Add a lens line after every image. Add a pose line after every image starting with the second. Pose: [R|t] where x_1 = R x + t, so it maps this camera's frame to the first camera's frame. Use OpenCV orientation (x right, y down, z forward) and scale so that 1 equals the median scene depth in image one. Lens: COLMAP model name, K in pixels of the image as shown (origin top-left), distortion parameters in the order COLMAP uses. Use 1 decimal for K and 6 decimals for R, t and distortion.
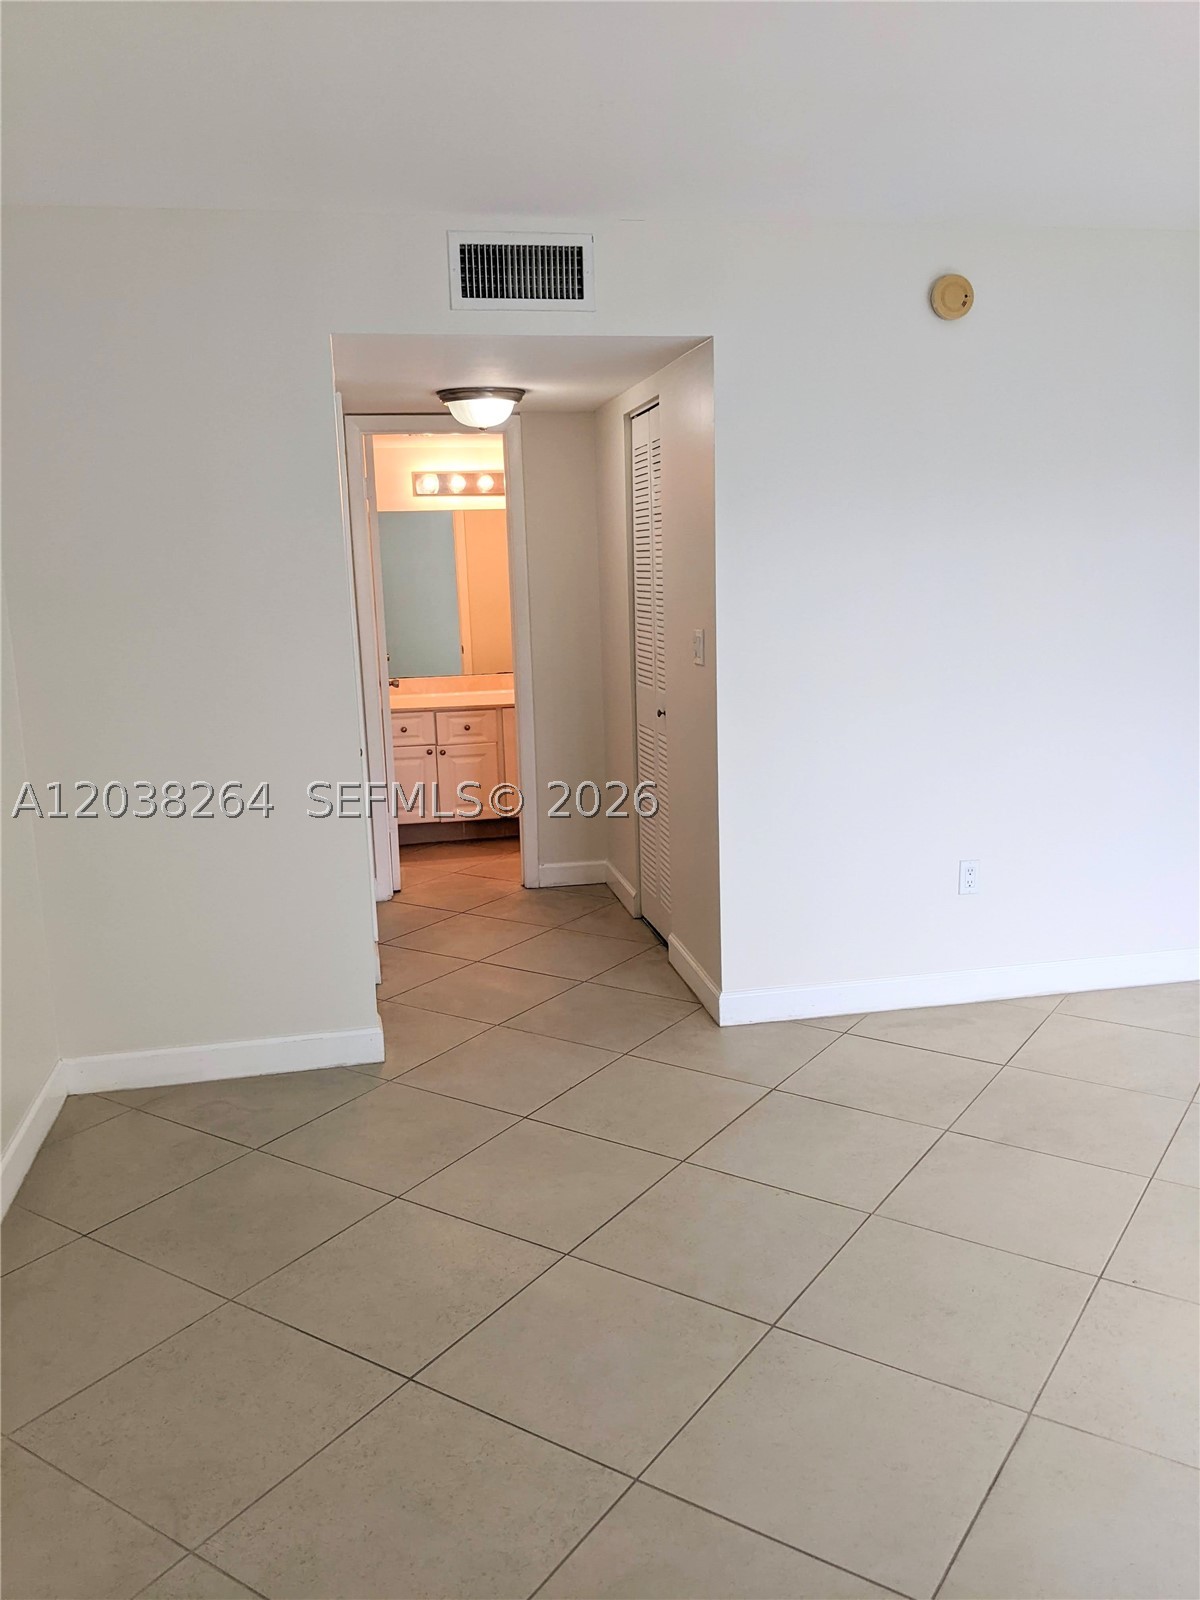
lens RADIAL K [[1270.4, 0, 609.6], [0, 1270.4, 794.0], [0, 0, 1]] dist [0.096788, -0.196952]
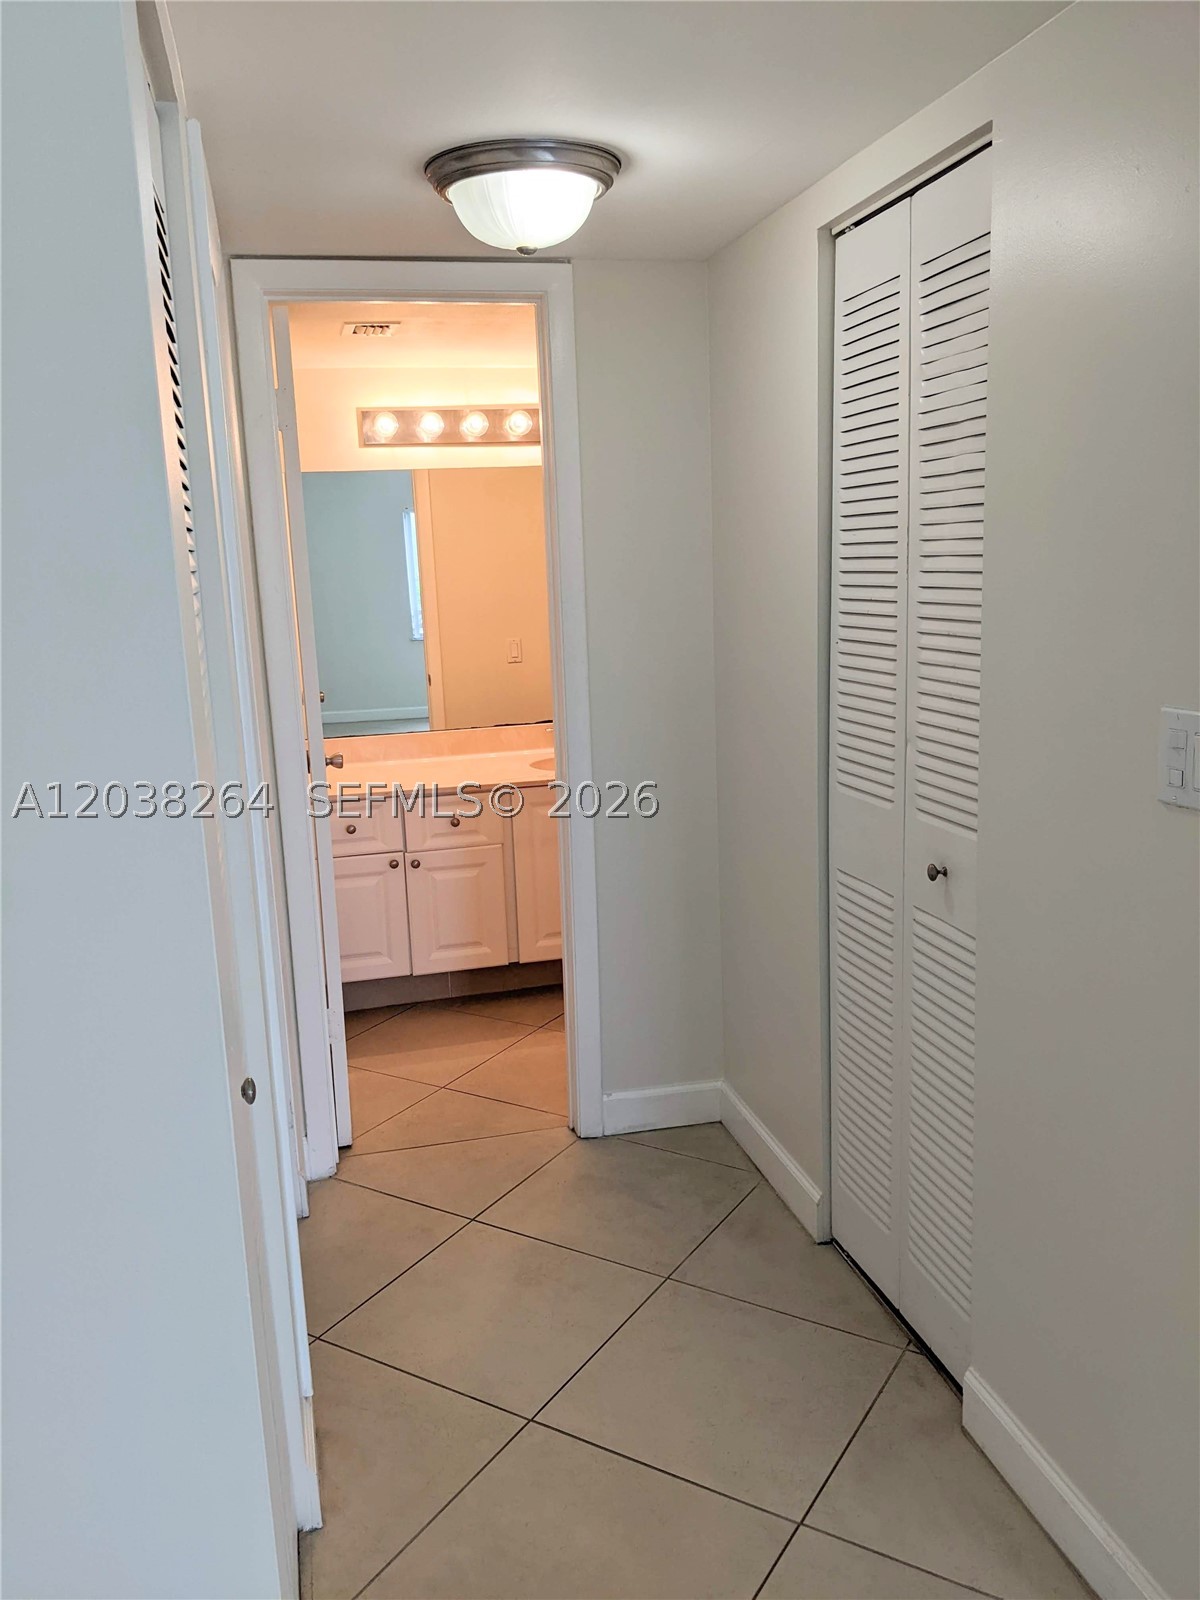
lens RADIAL K [[1264.5, 0, 600.5], [0, 1264.5, 809.0], [0, 0, 1]] dist [0.102021, -0.216737]
pose [[0.998989, -0.013319, 0.042926, -0.071015], [0.012802, 0.999842, 0.012293, -0.067944], [-0.043083, -0.011731, 0.999003, 0.405232]]
